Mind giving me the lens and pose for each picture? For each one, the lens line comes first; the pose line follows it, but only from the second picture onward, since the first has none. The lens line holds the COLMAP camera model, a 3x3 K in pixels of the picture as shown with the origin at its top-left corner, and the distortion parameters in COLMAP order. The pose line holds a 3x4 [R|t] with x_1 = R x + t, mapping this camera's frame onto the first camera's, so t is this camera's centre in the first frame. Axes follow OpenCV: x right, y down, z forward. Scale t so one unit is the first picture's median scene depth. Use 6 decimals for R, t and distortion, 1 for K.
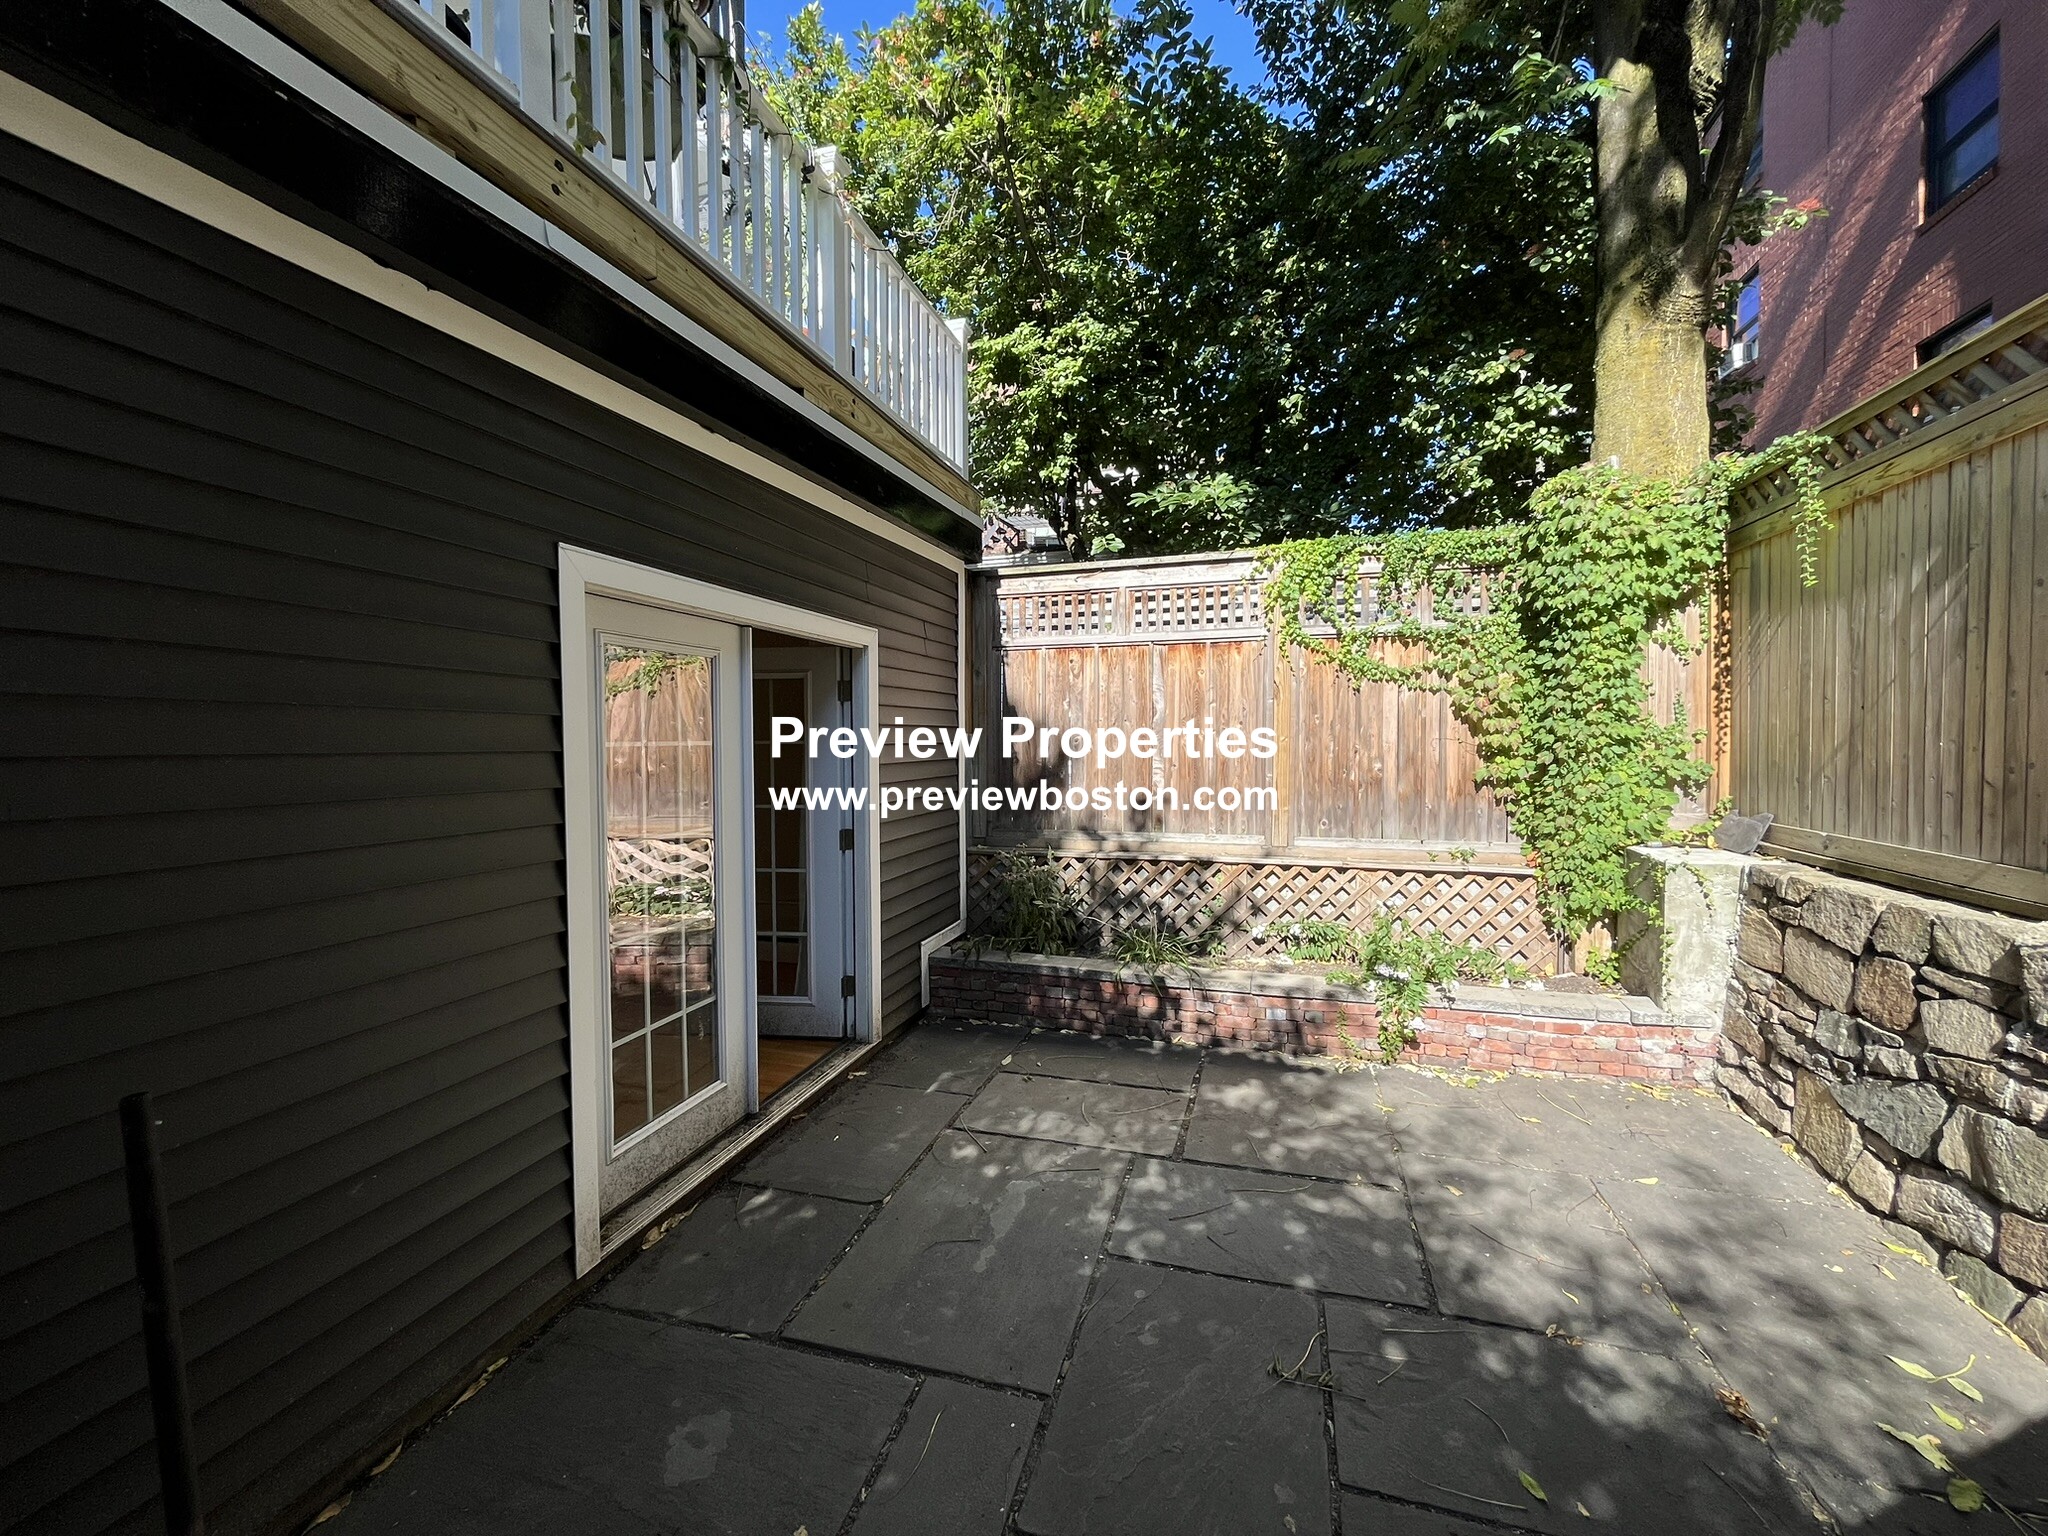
lens RADIAL K [[827.2, 0, 1027.5], [0, 827.2, 771.0], [0, 0, 1]] dist [-0.001285, -0.000052]
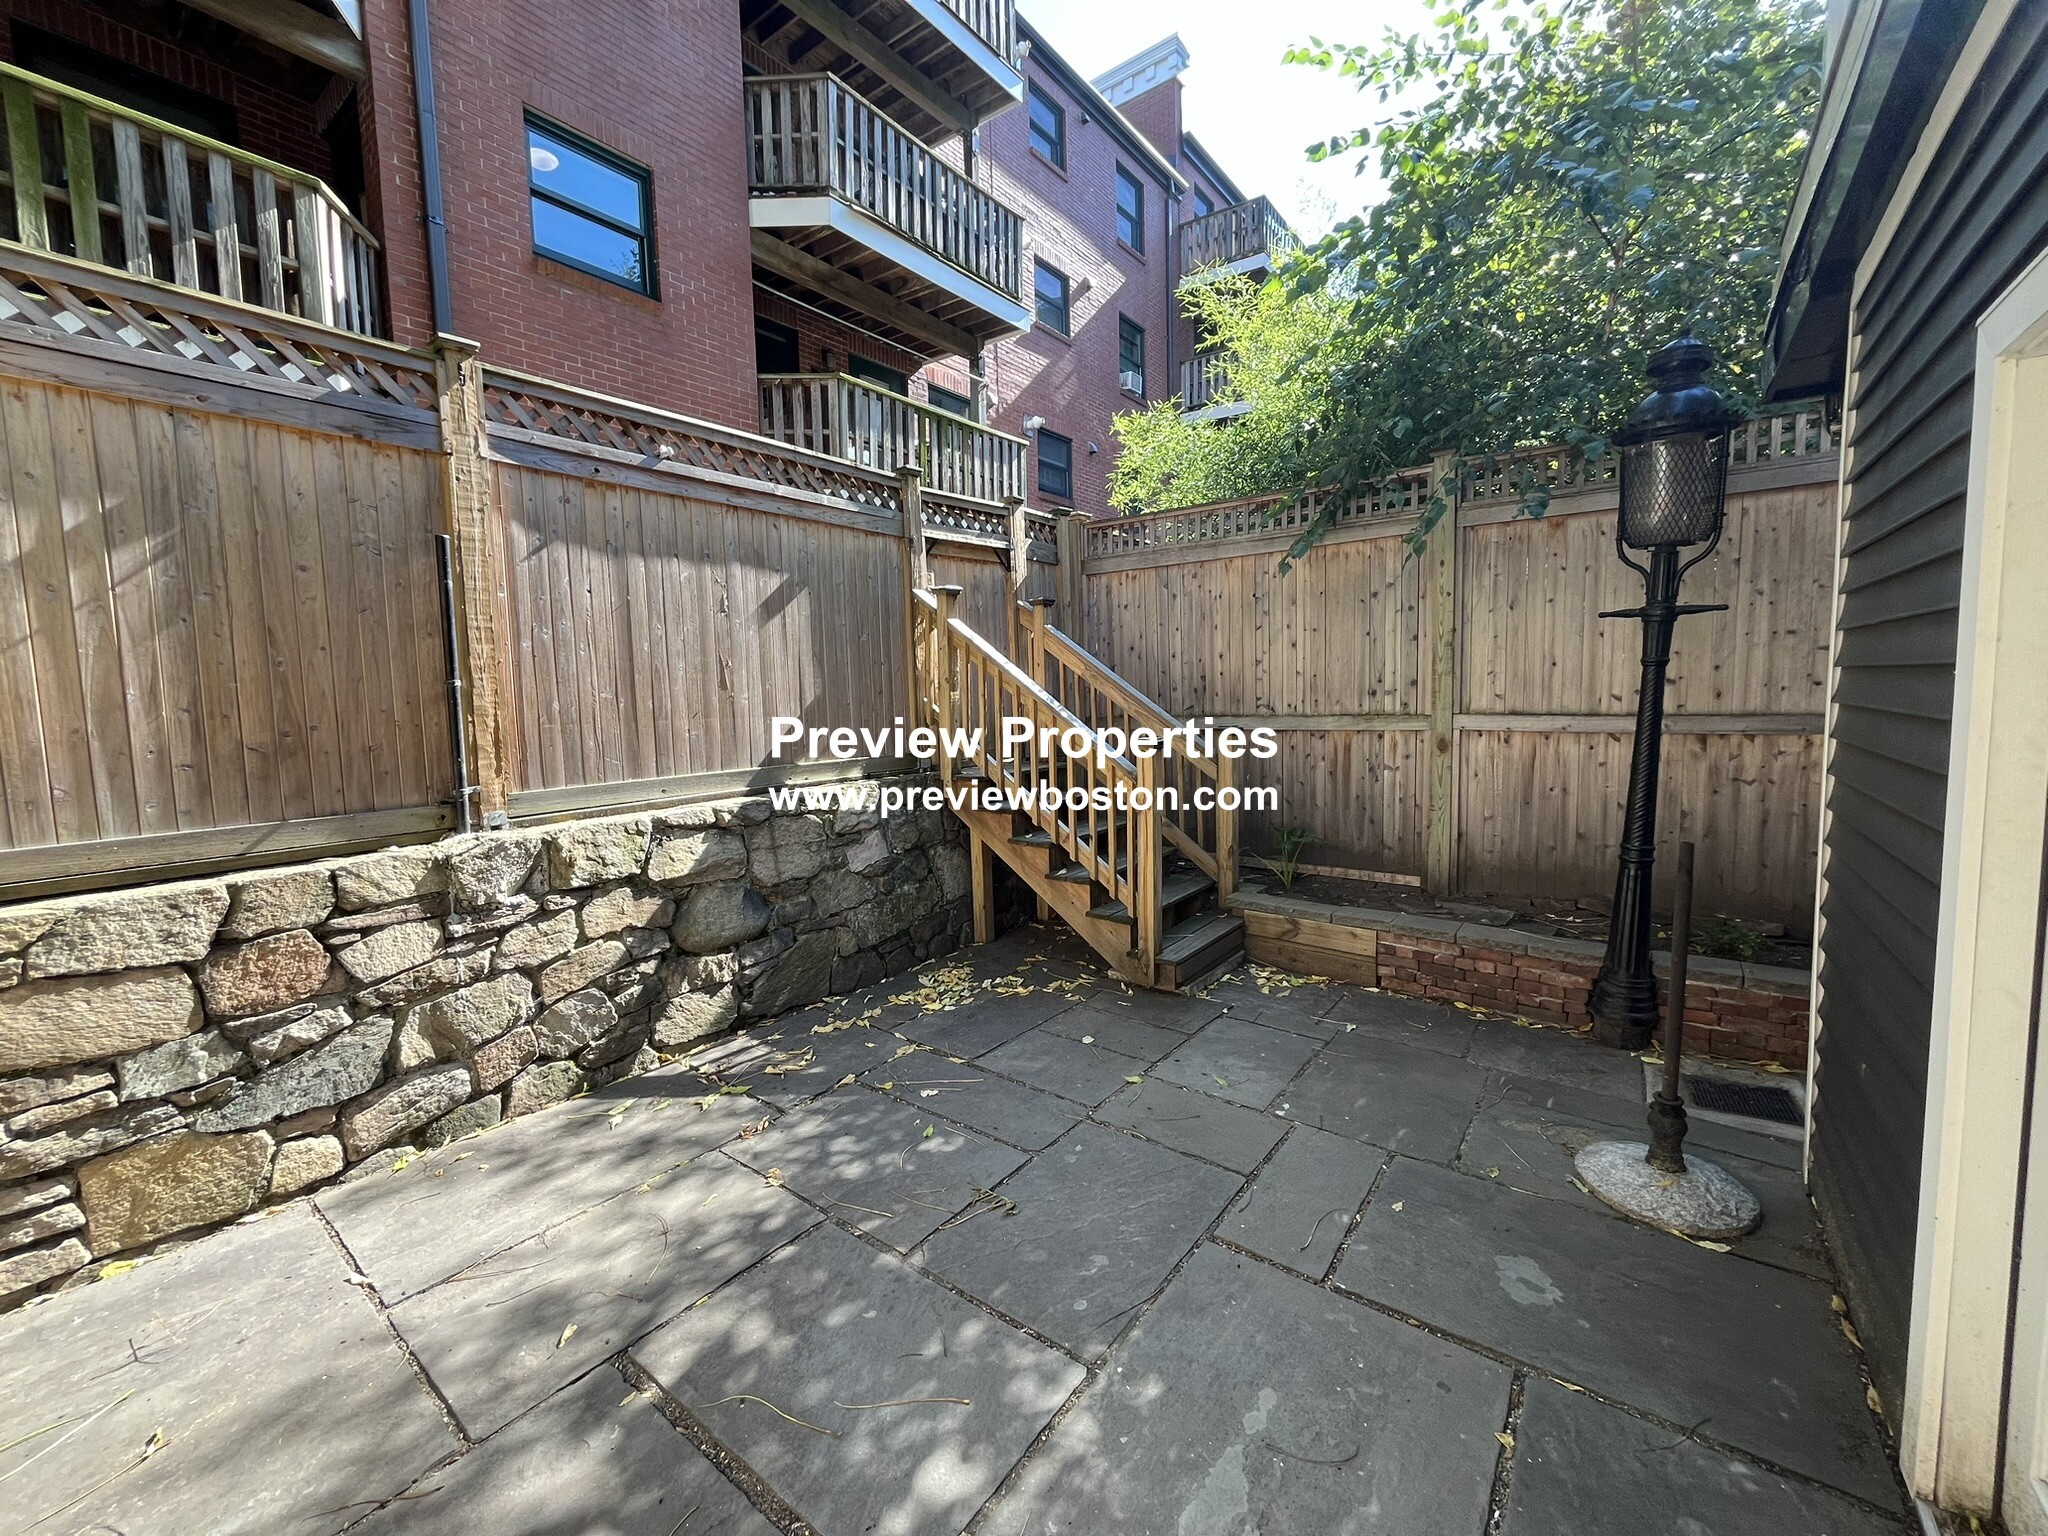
lens RADIAL K [[827.2, 0, 1023.2], [0, 827.2, 763.5], [0, 0, 1]] dist [-0.001285, -0.000052]
pose [[-0.937610, 0.006272, 0.347632, -0.100890], [0.048719, 0.992343, 0.113498, -0.035408], [-0.344259, 0.123354, -0.930736, 1.506615]]
